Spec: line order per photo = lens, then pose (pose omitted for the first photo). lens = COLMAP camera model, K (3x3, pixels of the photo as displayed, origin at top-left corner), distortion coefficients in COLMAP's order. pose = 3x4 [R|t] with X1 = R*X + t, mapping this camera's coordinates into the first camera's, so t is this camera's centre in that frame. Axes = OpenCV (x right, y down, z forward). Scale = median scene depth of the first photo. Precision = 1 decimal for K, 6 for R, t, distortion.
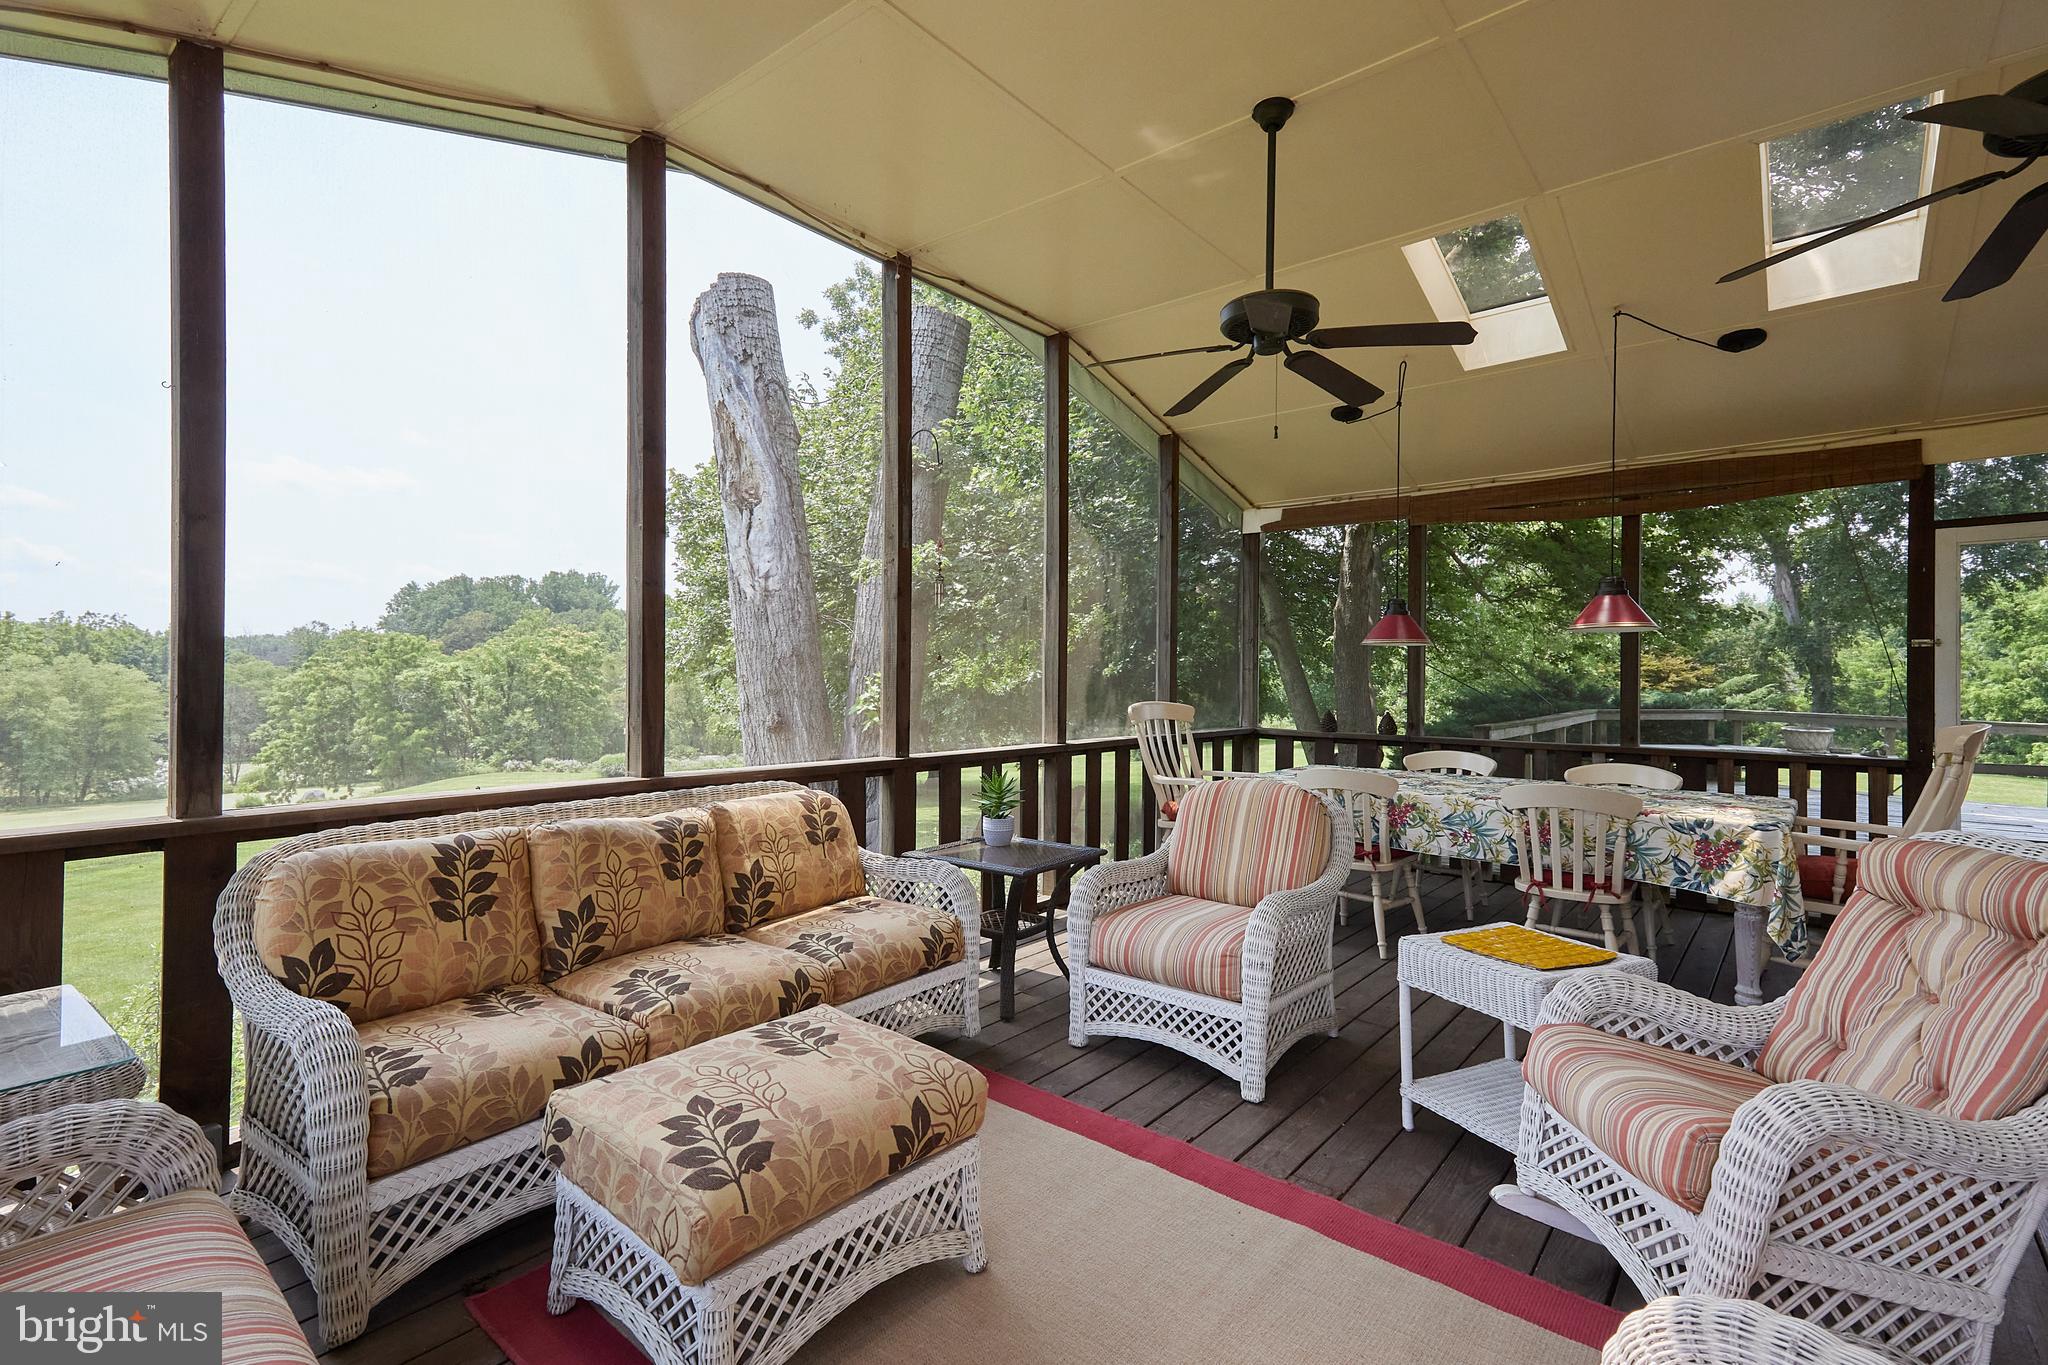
lens RADIAL K [[933.3, 0, 1028.3], [0, 933.3, 684.4], [0, 0, 1]] dist [0.016349, 0.000002]
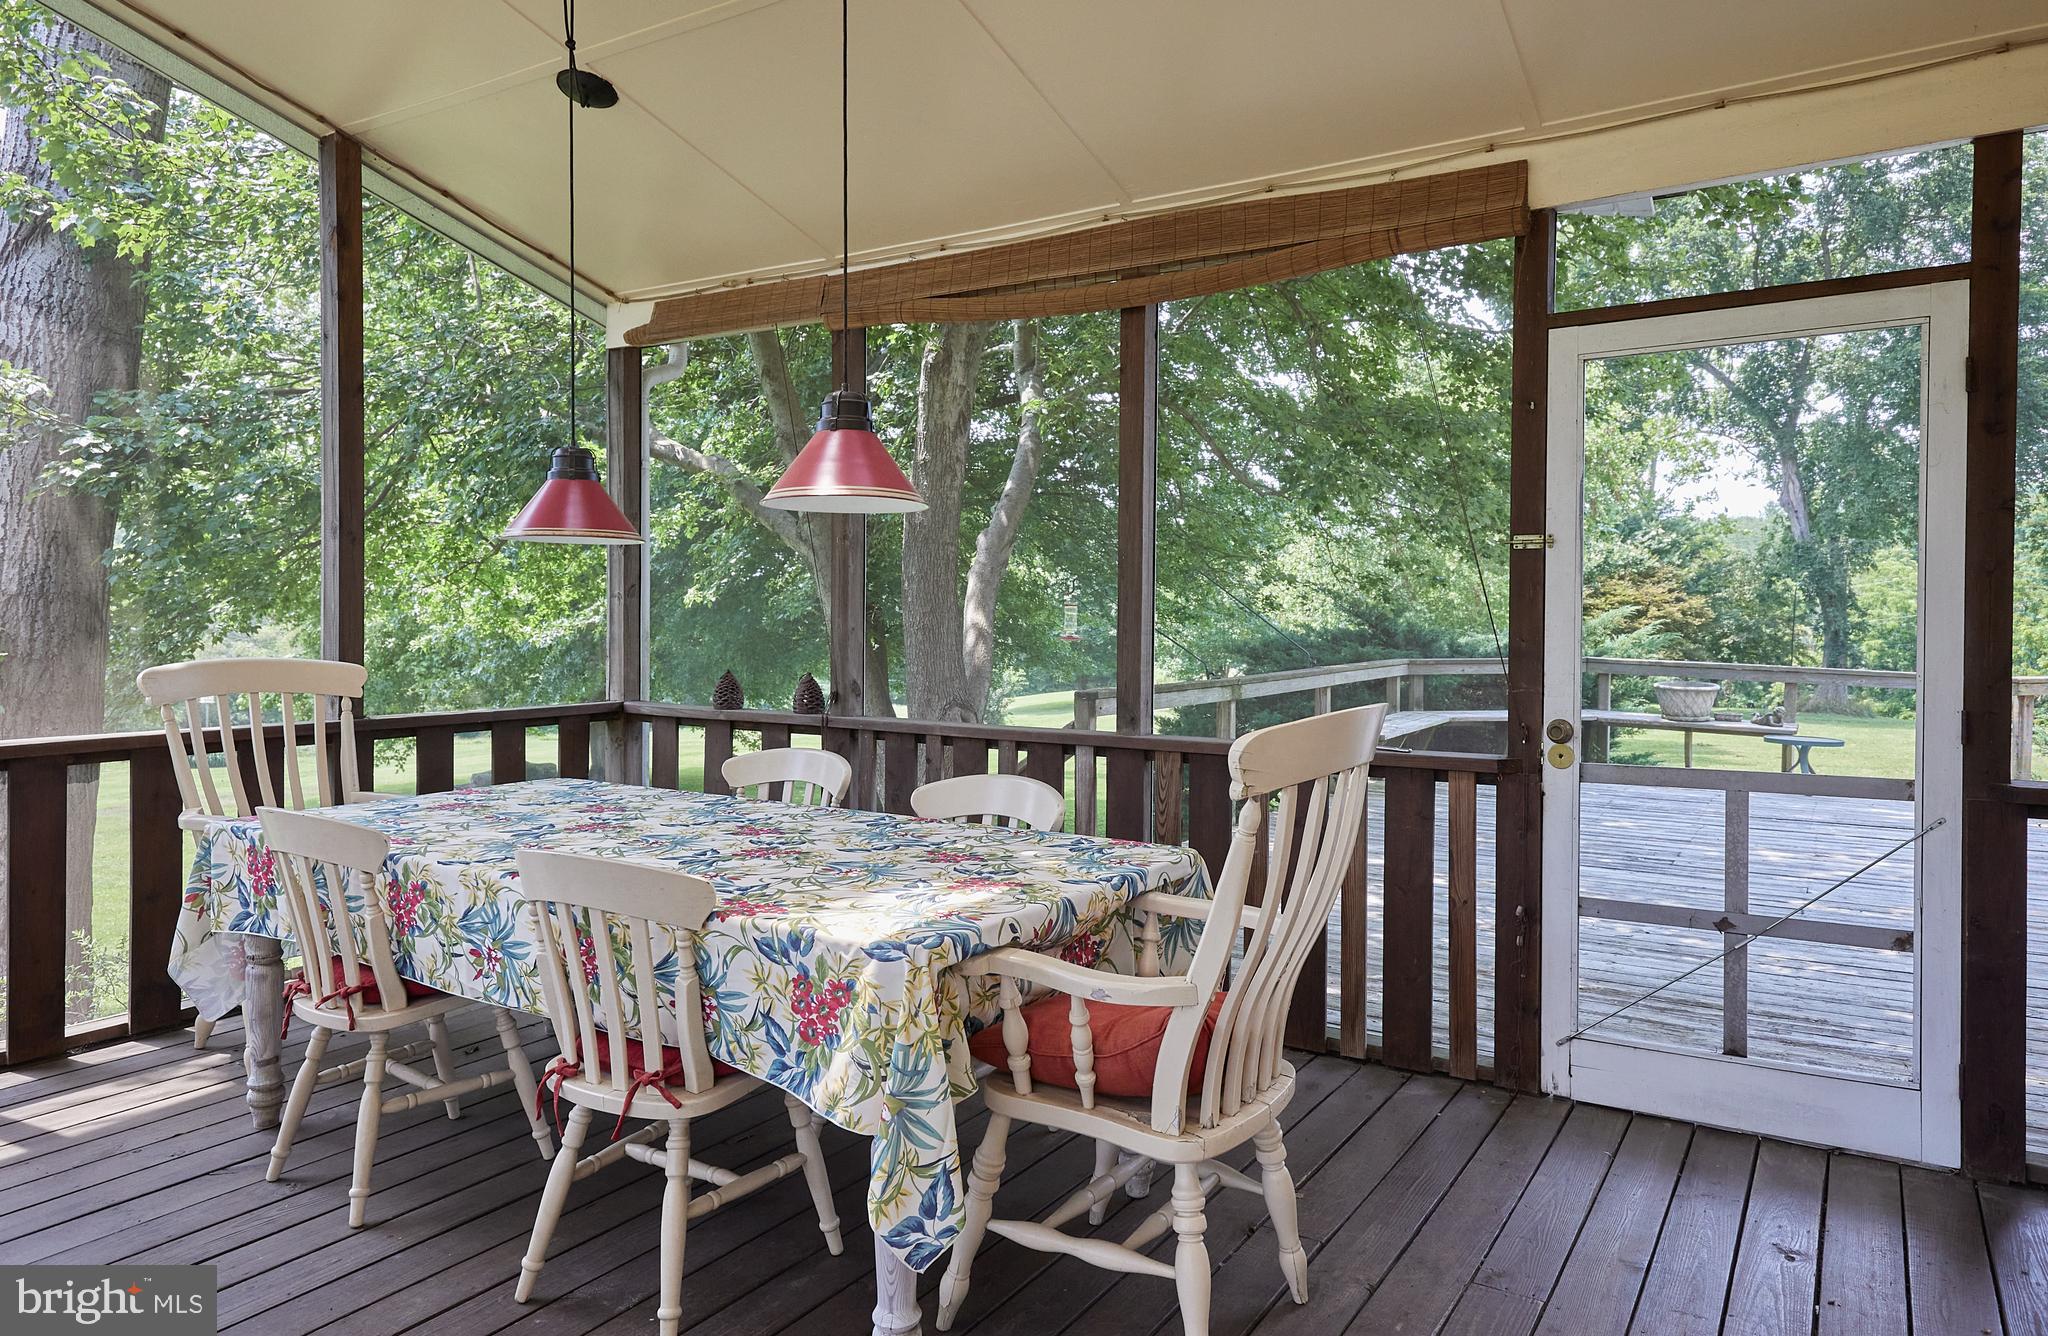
lens RADIAL K [[1336.0, 0, 1024.0], [0, 1336.0, 654.4], [0, 0, 1]] dist [0.003828, -0.000053]
pose [[0.990160, -0.007806, 0.139722, 0.456649], [0.004712, 0.999737, 0.022463, 0.001698], [-0.139860, -0.021583, 0.989936, 0.235881]]
